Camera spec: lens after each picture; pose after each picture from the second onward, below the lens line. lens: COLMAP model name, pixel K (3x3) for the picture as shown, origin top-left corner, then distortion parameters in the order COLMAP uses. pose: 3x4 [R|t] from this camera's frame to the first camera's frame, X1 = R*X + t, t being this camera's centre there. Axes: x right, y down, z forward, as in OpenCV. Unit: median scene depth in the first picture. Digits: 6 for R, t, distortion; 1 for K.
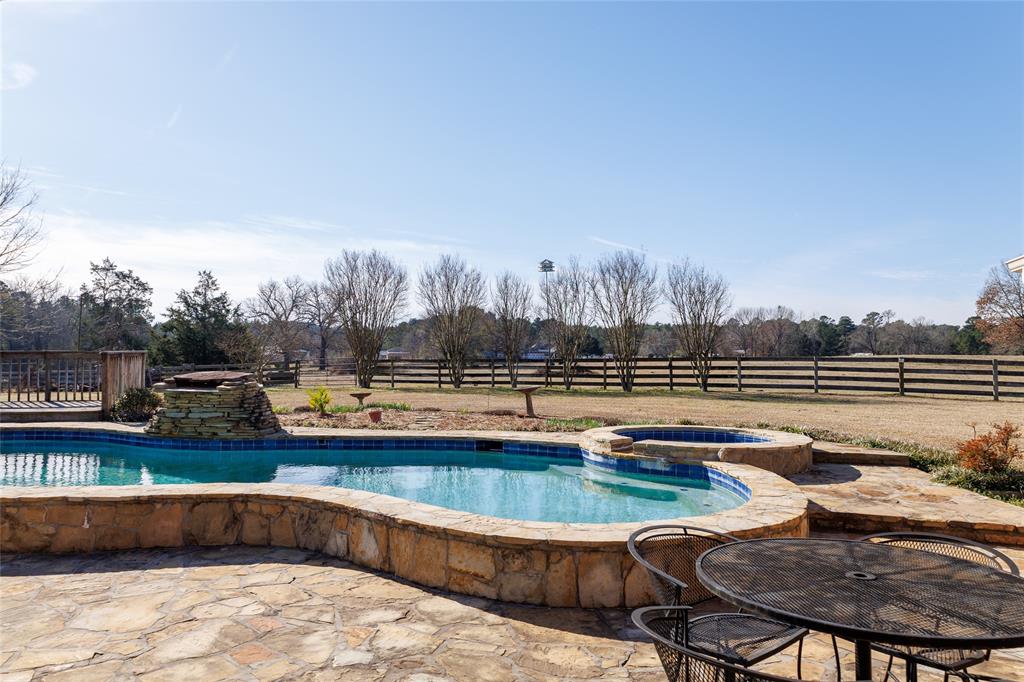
lens RADIAL K [[678.4, 0, 512.0], [0, 678.4, 341.0], [0, 0, 1]] dist [0.000442, 0.001544]
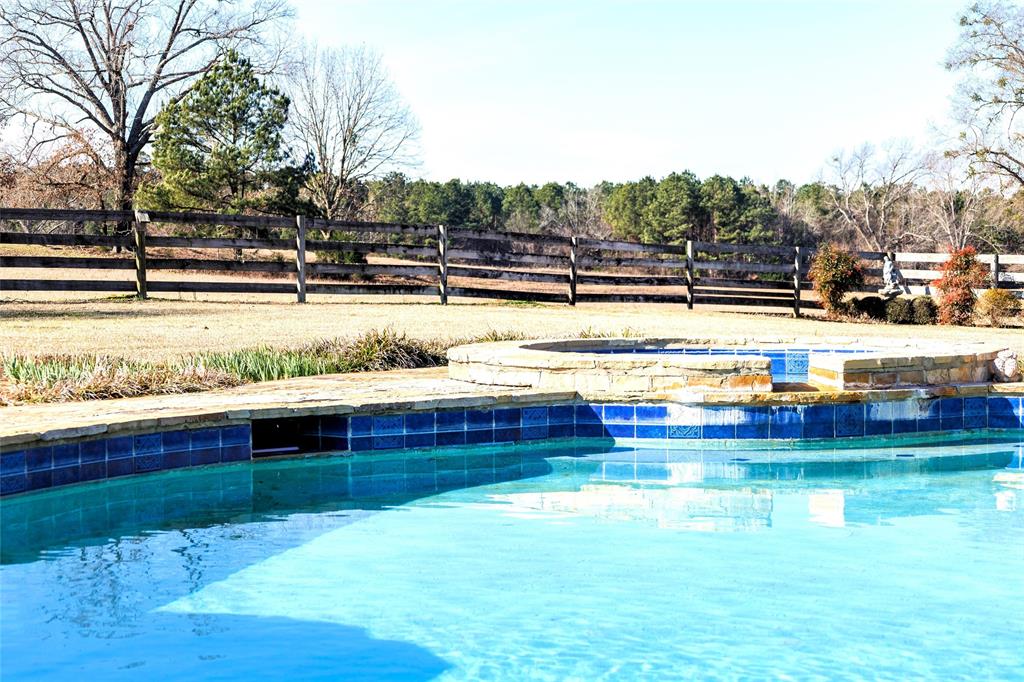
lens RADIAL K [[1765.8, 0, 512.0], [0, 1765.8, 341.0], [0, 0, 1]] dist [0.012649, -0.020020]
pose [[0.473619, -0.046004, 0.879528, -0.305774], [-0.022388, 0.997683, 0.064240, 0.029962], [-0.880445, -0.050117, 0.471492, 0.265111]]
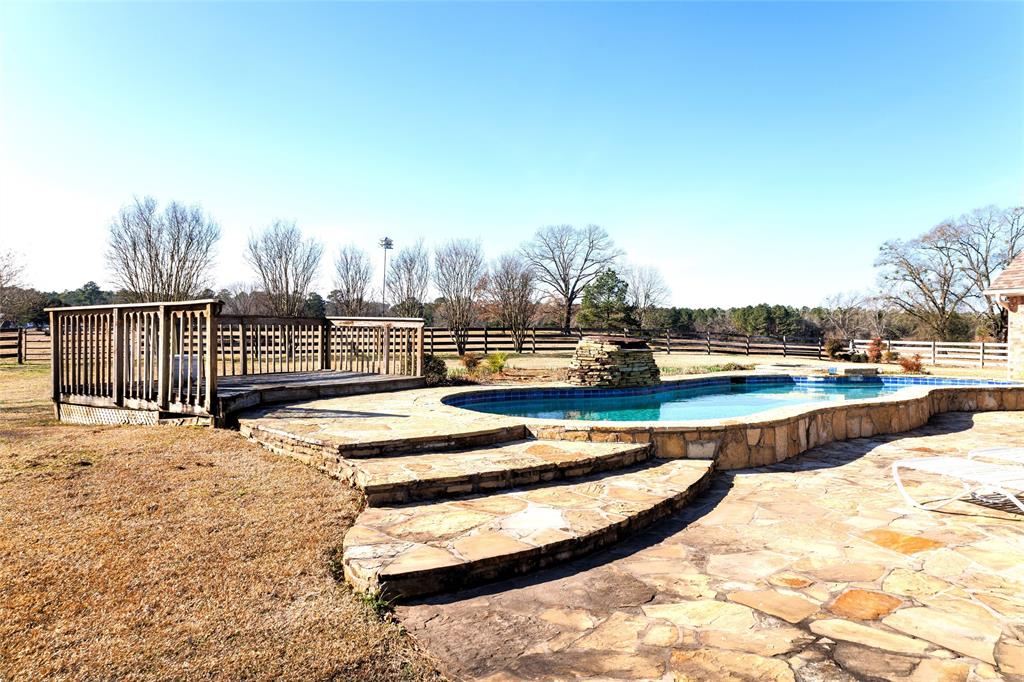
lens RADIAL K [[664.4, 0, 512.0], [0, 664.4, 341.0], [0, 0, 1]] dist [0.000661, 0.003229]
pose [[0.684076, -0.009685, 0.729347, -0.732525], [-0.020377, 0.999268, 0.032382, 0.009391], [-0.729126, -0.037014, 0.683377, 0.146030]]
